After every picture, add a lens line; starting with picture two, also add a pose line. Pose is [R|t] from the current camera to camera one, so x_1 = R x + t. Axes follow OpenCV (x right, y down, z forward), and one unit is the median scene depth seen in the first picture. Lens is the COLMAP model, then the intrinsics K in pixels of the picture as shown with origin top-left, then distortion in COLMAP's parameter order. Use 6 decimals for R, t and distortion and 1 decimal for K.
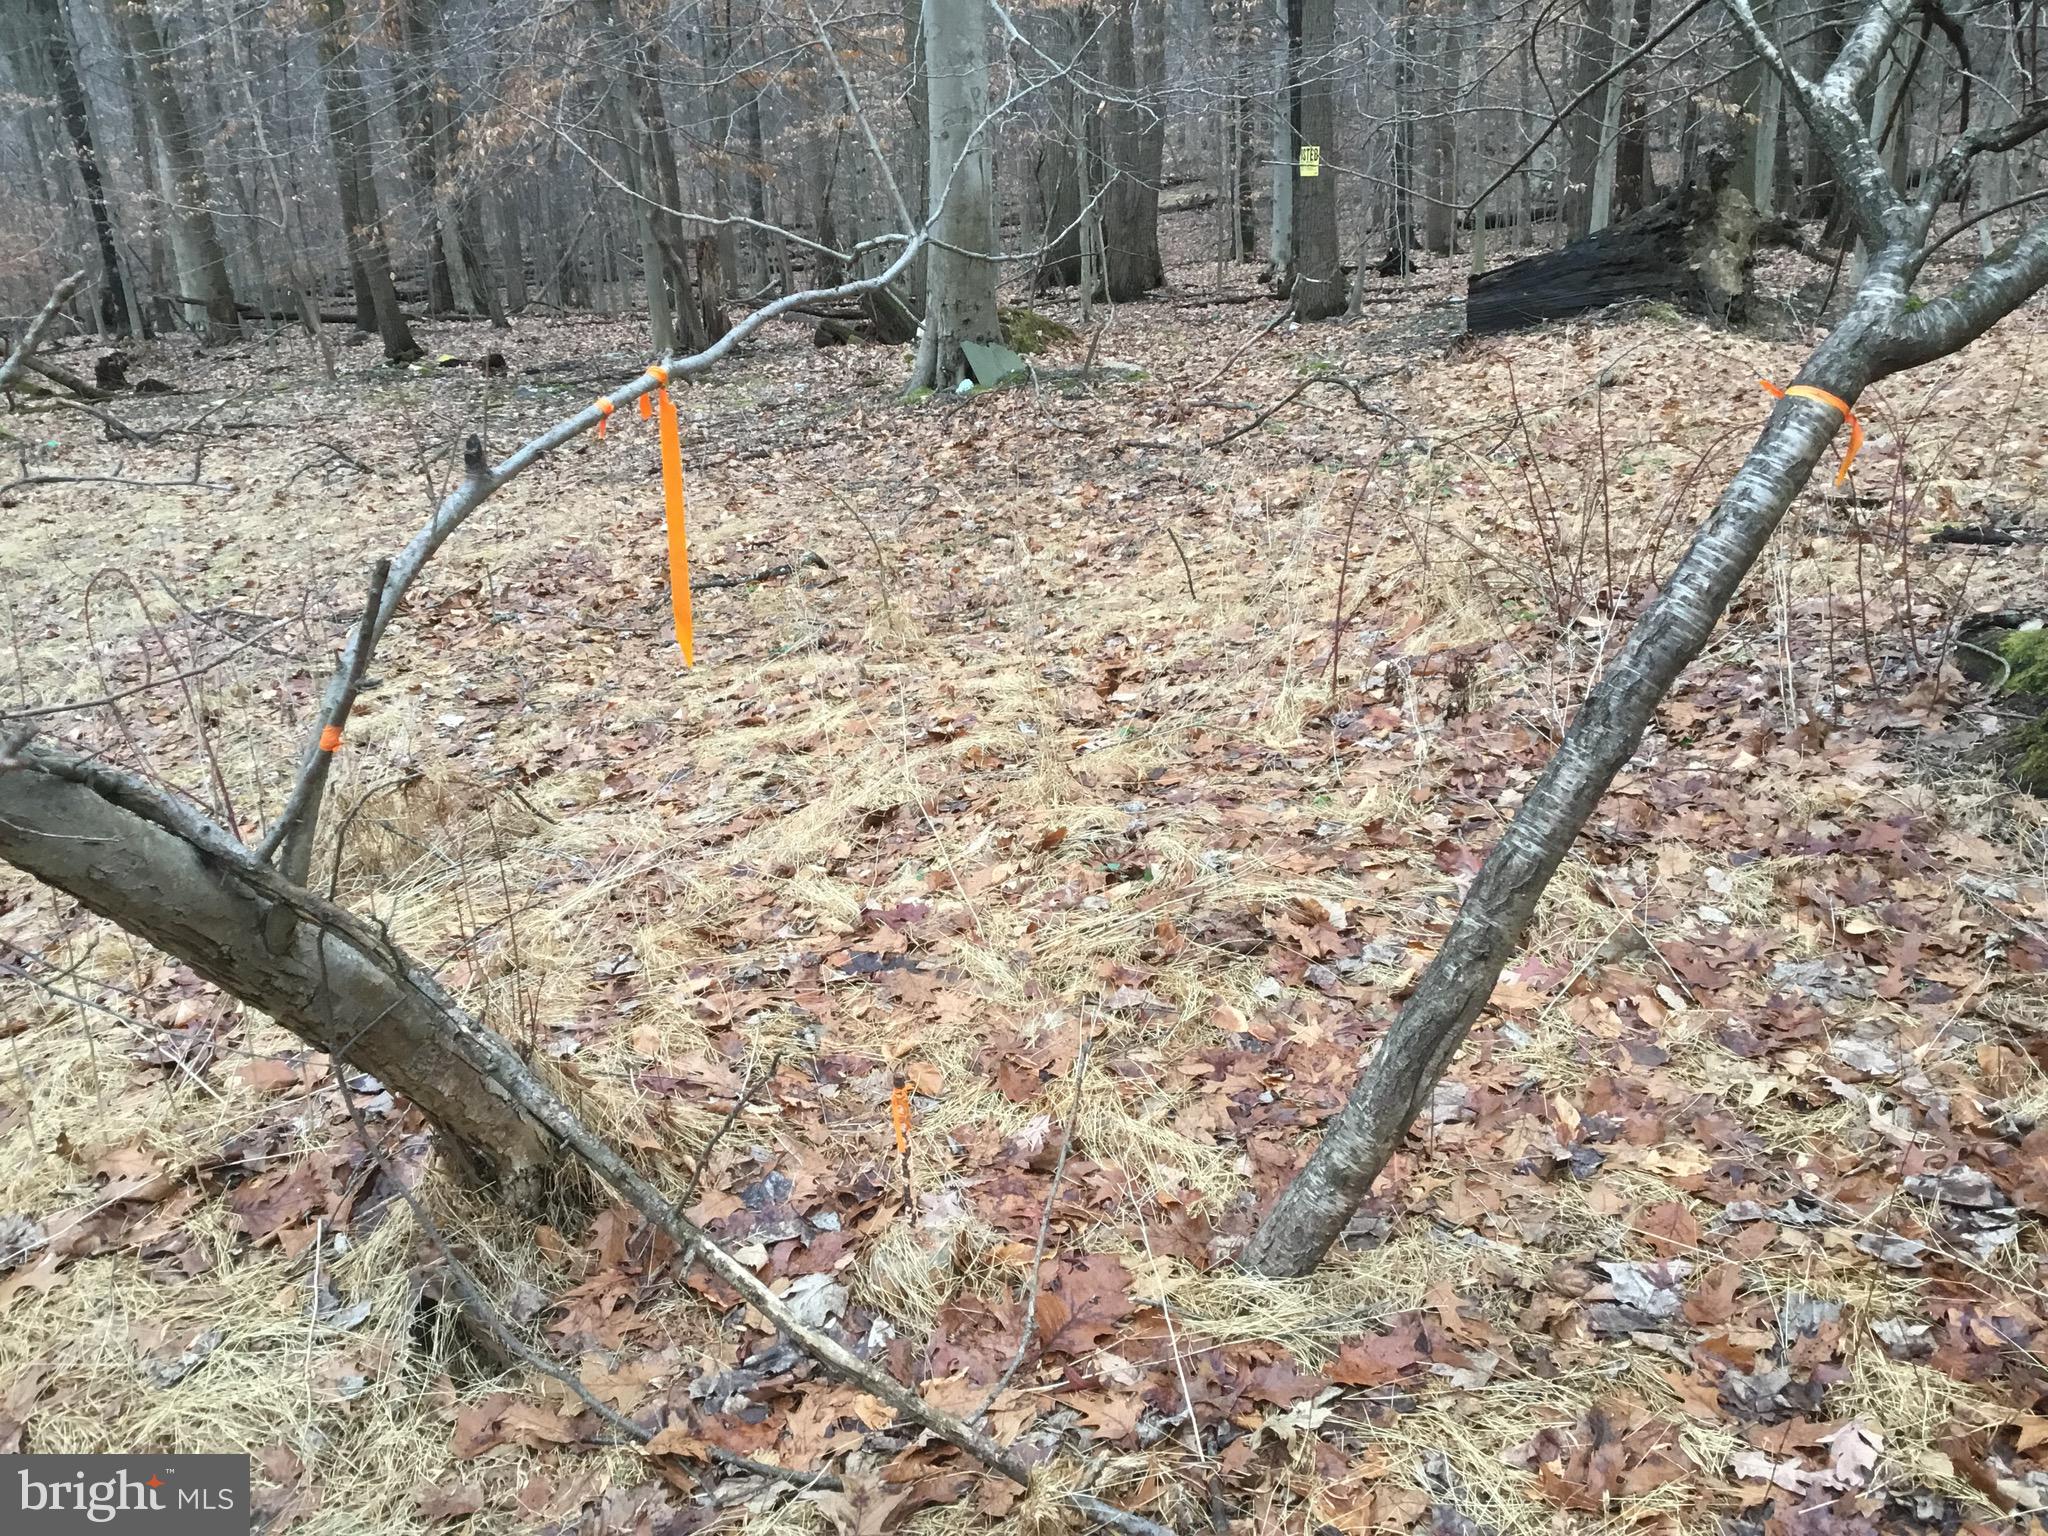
lens RADIAL K [[1834.0, 0, 1024.0], [0, 1834.0, 768.0], [0, 0, 1]] dist [0.059794, -0.078719]
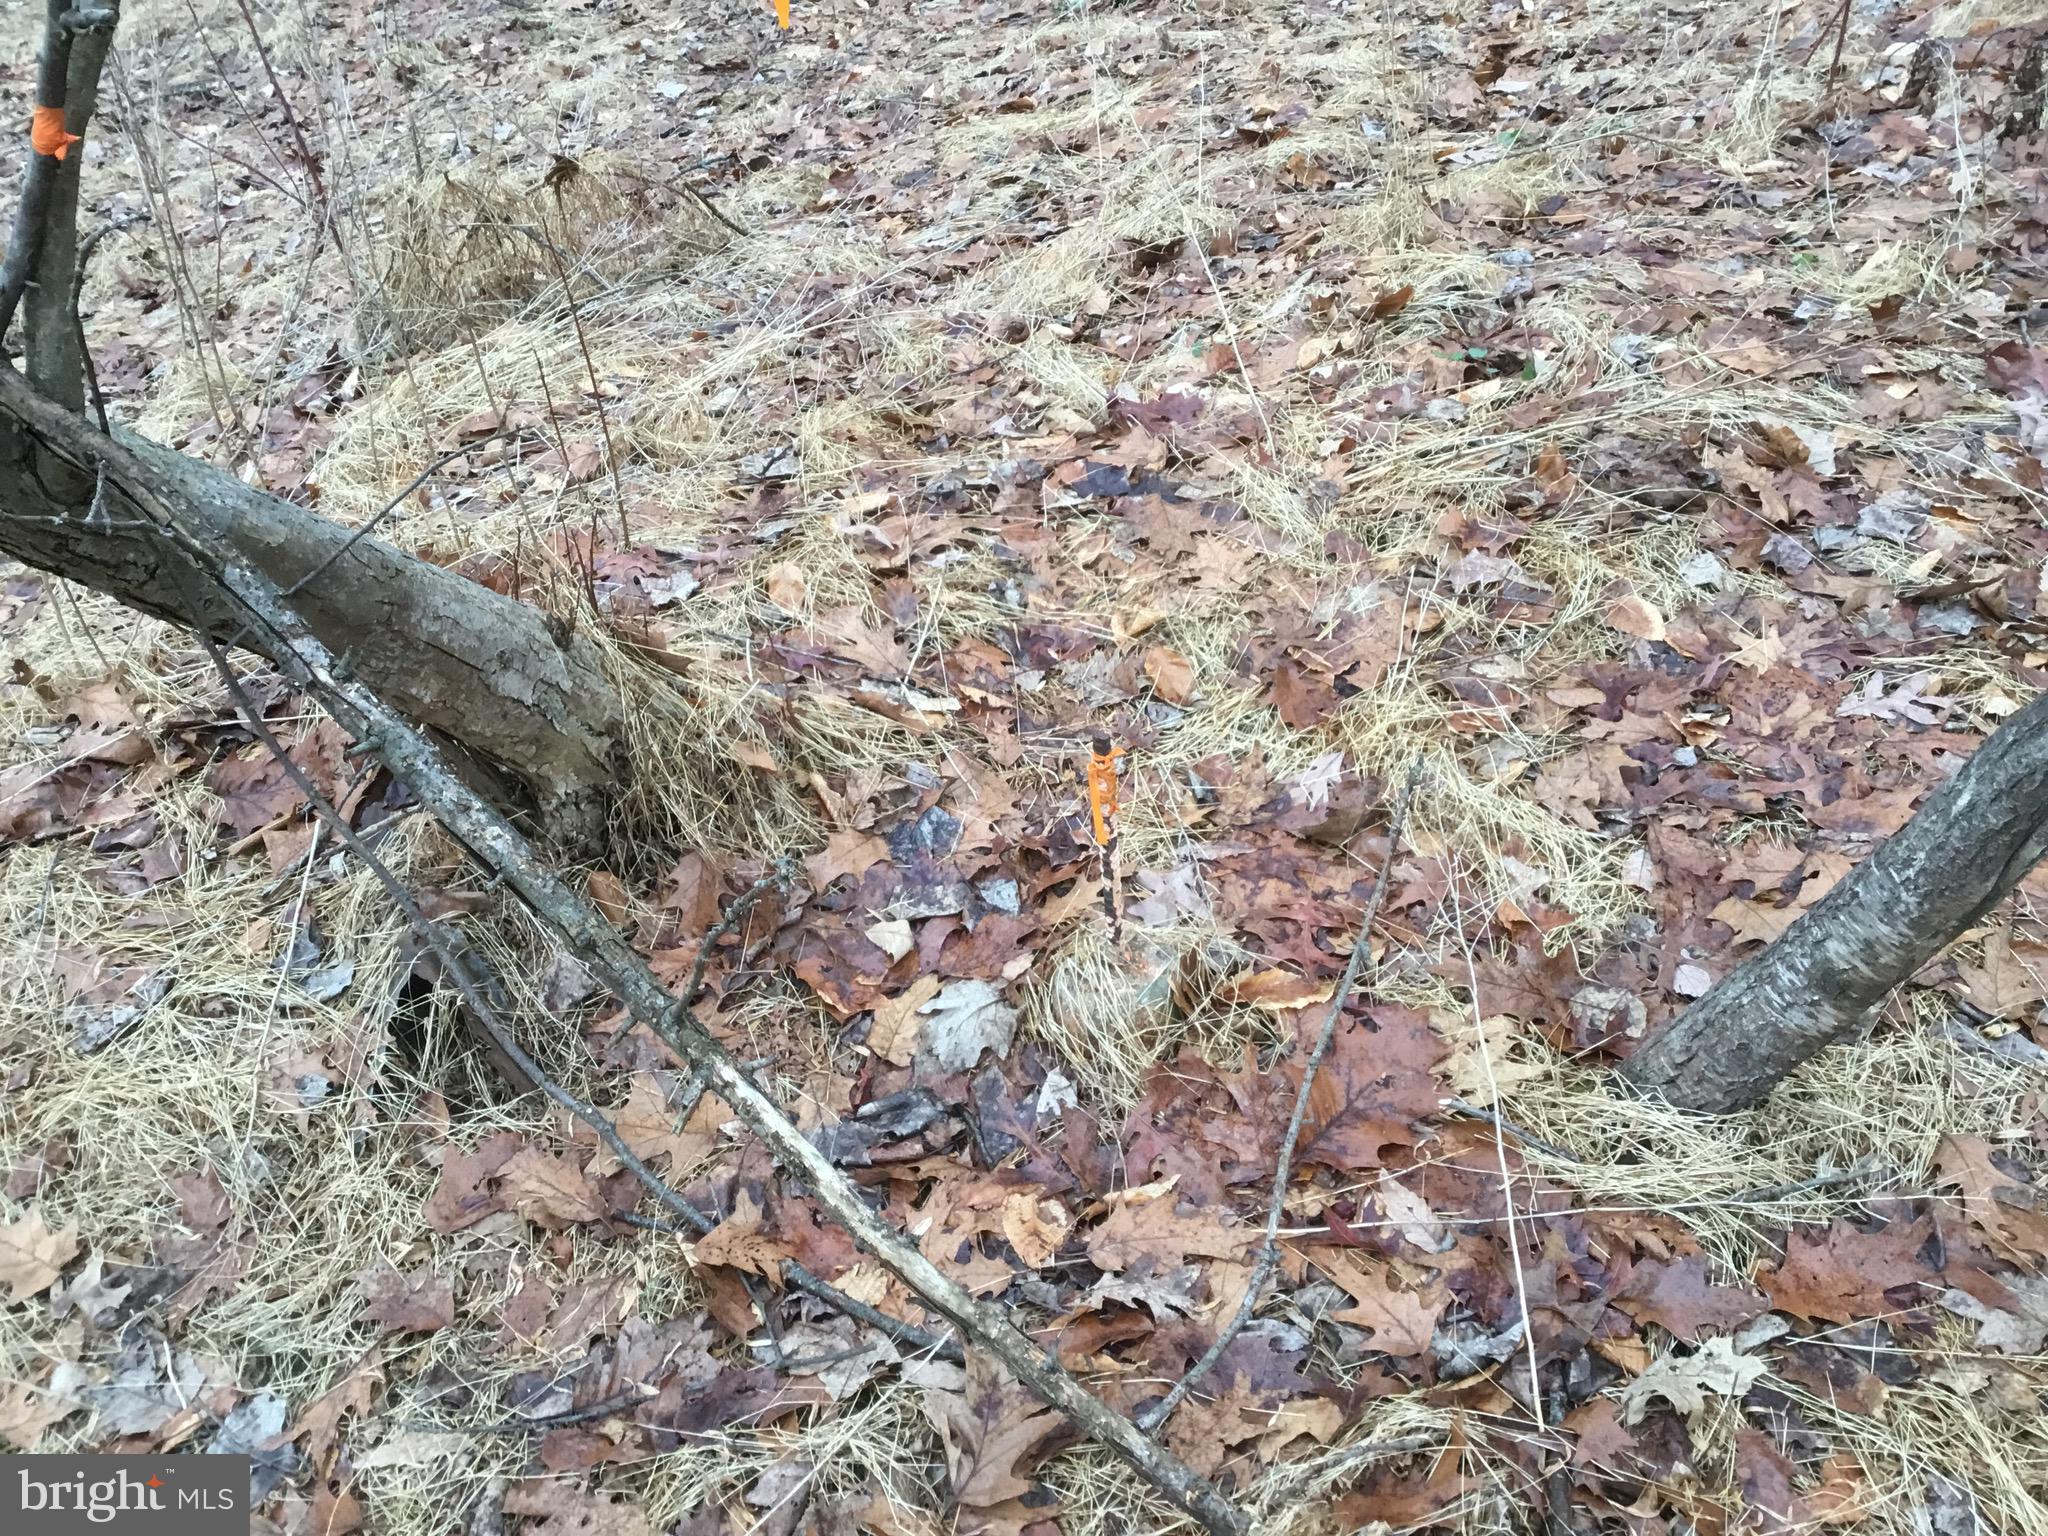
lens RADIAL K [[1825.6, 0, 1024.0], [0, 1825.6, 768.0], [0, 0, 1]] dist [0.124943, -0.227575]
pose [[0.983988, 0.090377, -0.153619, 0.002220], [-0.037451, 0.947504, 0.317544, -0.015416], [0.174253, -0.306706, 0.935717, 0.337557]]
